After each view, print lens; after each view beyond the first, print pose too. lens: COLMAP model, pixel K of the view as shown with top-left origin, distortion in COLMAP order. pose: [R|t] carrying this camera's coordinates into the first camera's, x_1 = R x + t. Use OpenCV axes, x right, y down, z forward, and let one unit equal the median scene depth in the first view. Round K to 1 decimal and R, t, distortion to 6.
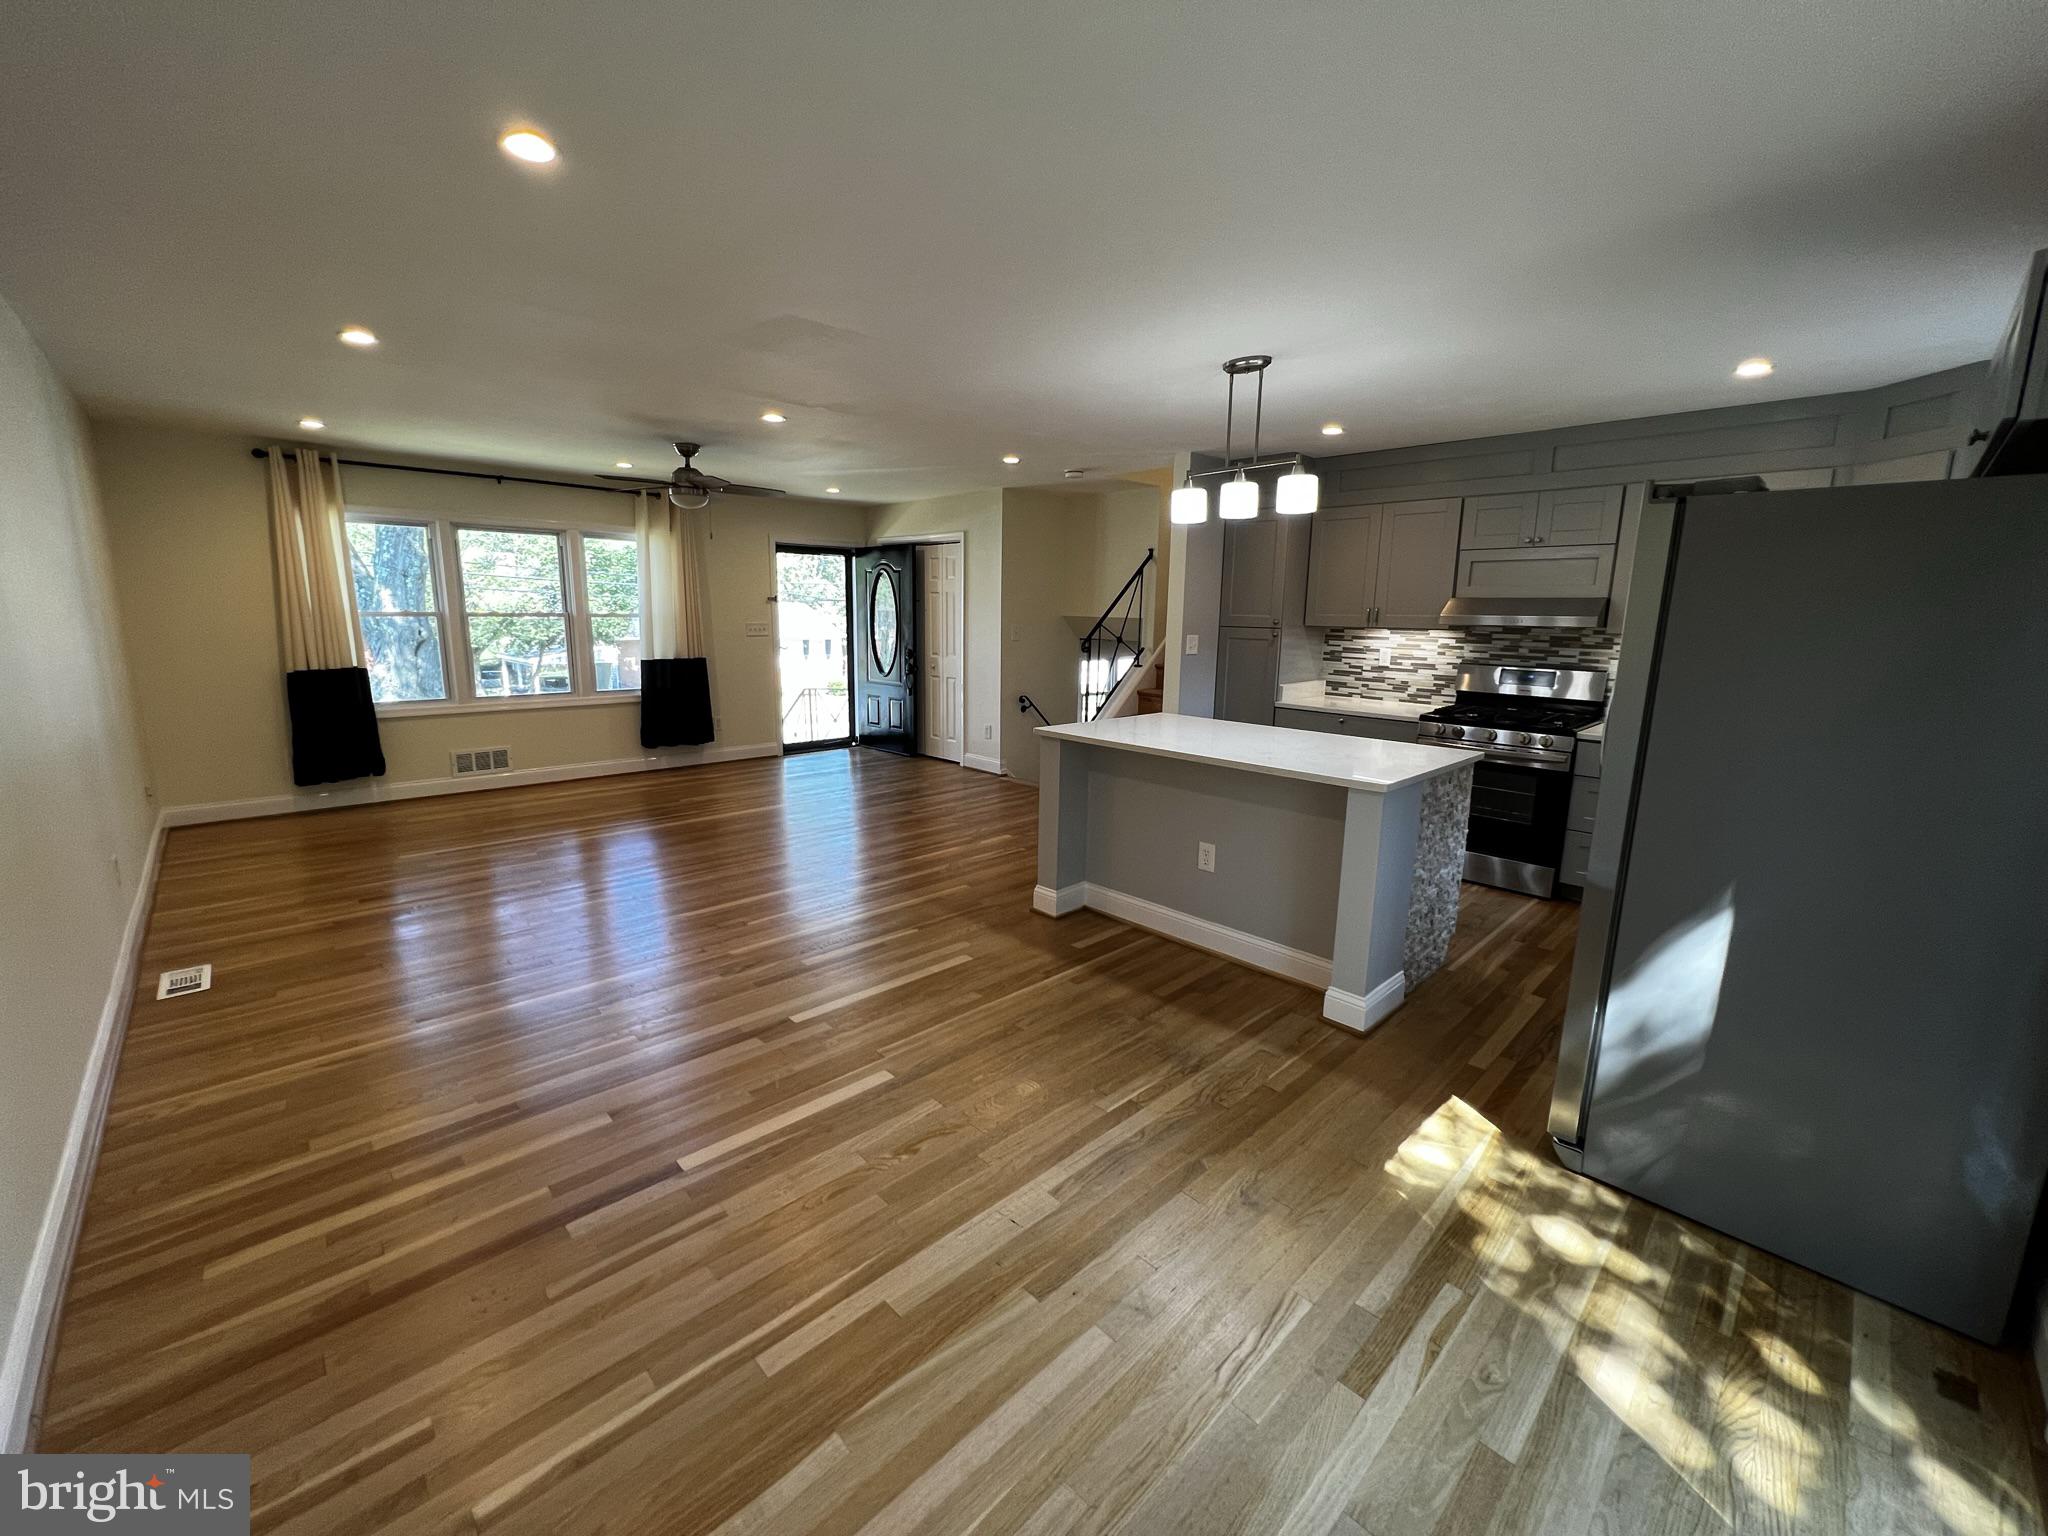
lens RADIAL K [[819.3, 0, 1010.0], [0, 819.3, 751.3], [0, 0, 1]] dist [-0.003320, 0.000827]
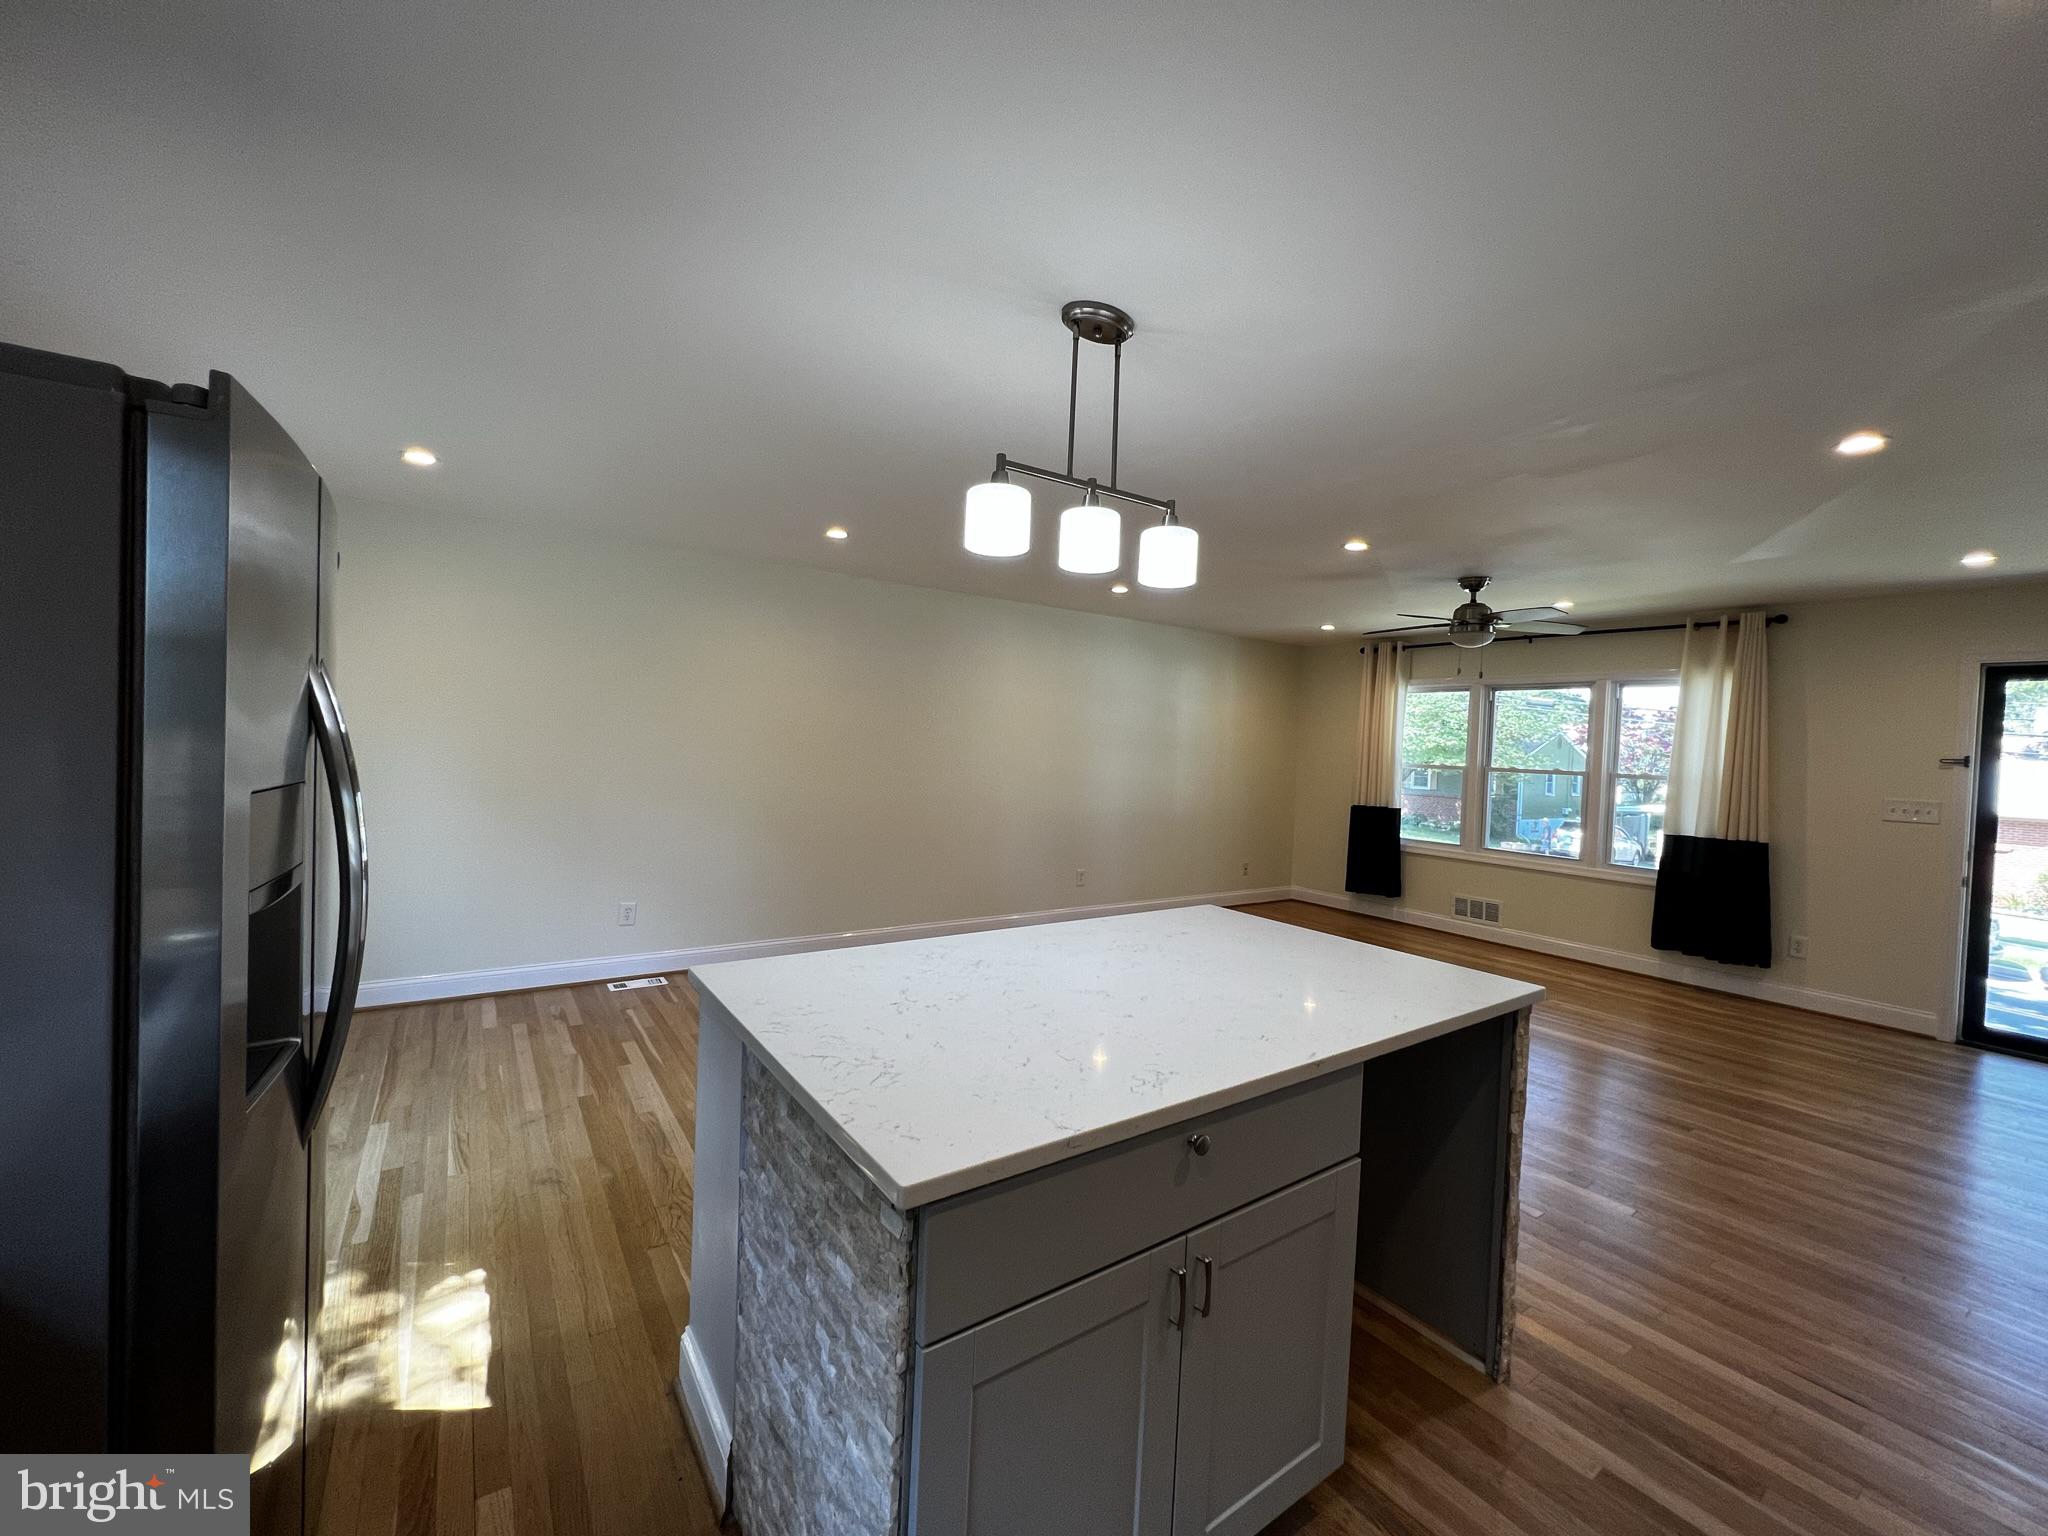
lens RADIAL K [[819.3, 0, 1027.1], [0, 819.3, 759.6], [0, 0, 1]] dist [-0.003320, 0.000827]
pose [[-0.151087, -0.001877, -0.988519, 0.792861], [-0.210080, 0.977216, 0.030253, -0.147046], [0.965939, 0.212239, -0.148039, 0.985508]]
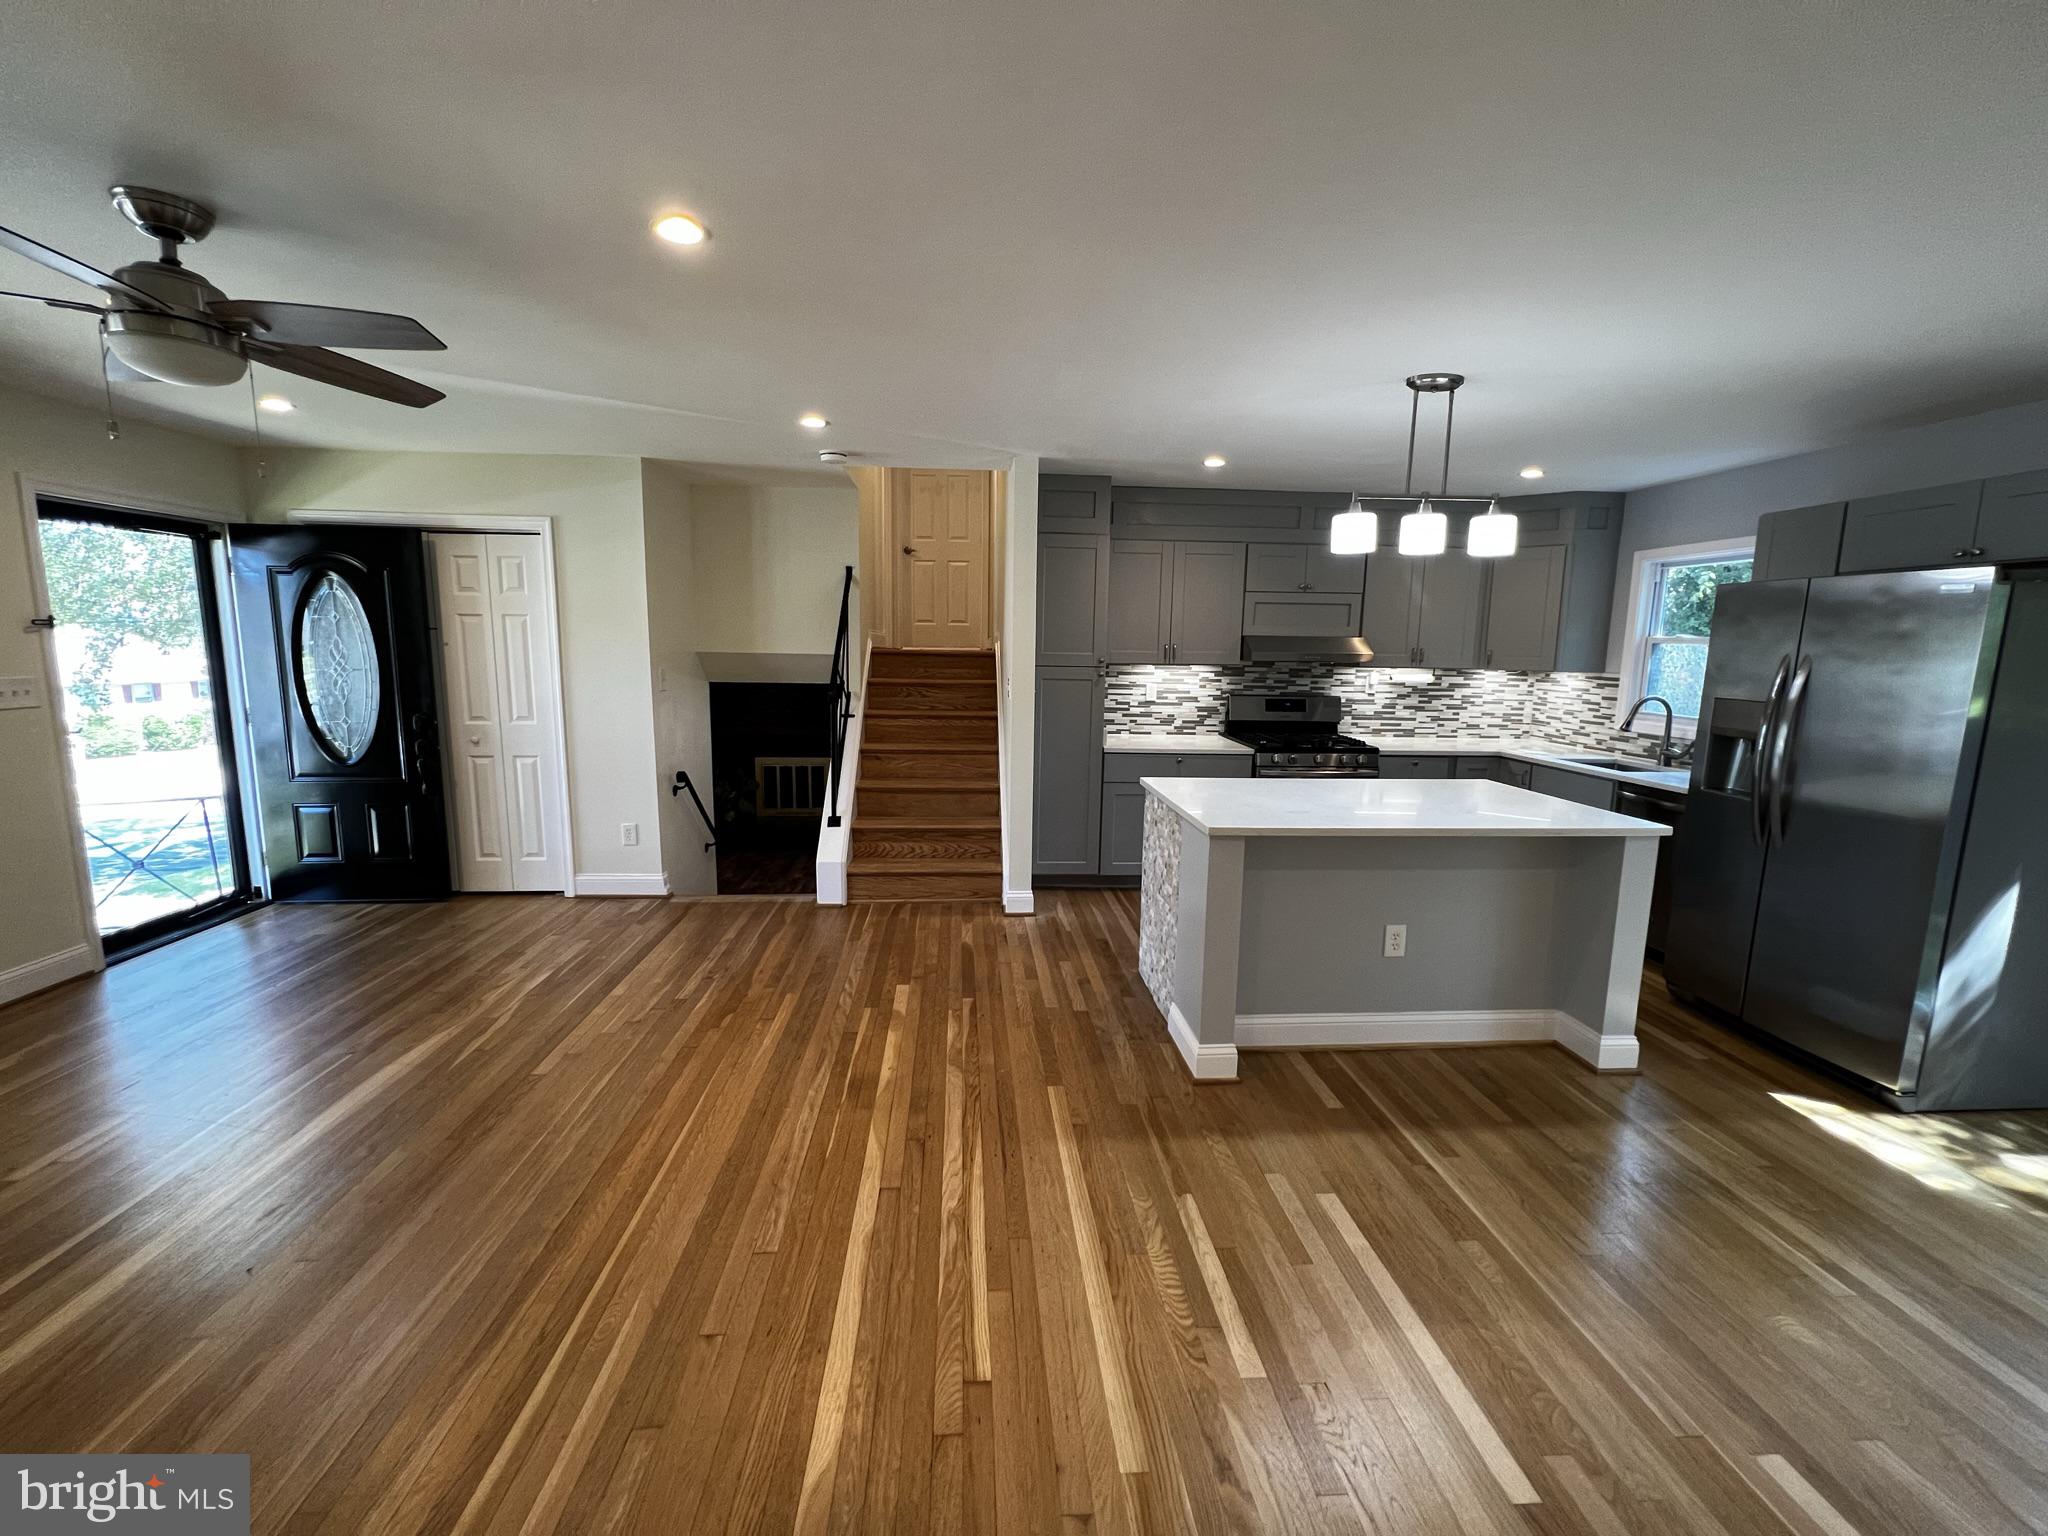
lens RADIAL K [[819.3, 0, 1016.3], [0, 819.3, 758.0], [0, 0, 1]] dist [-0.003320, 0.000827]
pose [[0.640253, -0.113223, 0.759774, -0.638121], [0.125053, 0.991246, 0.042336, -0.146443], [-0.757917, 0.067906, 0.648807, 0.709800]]
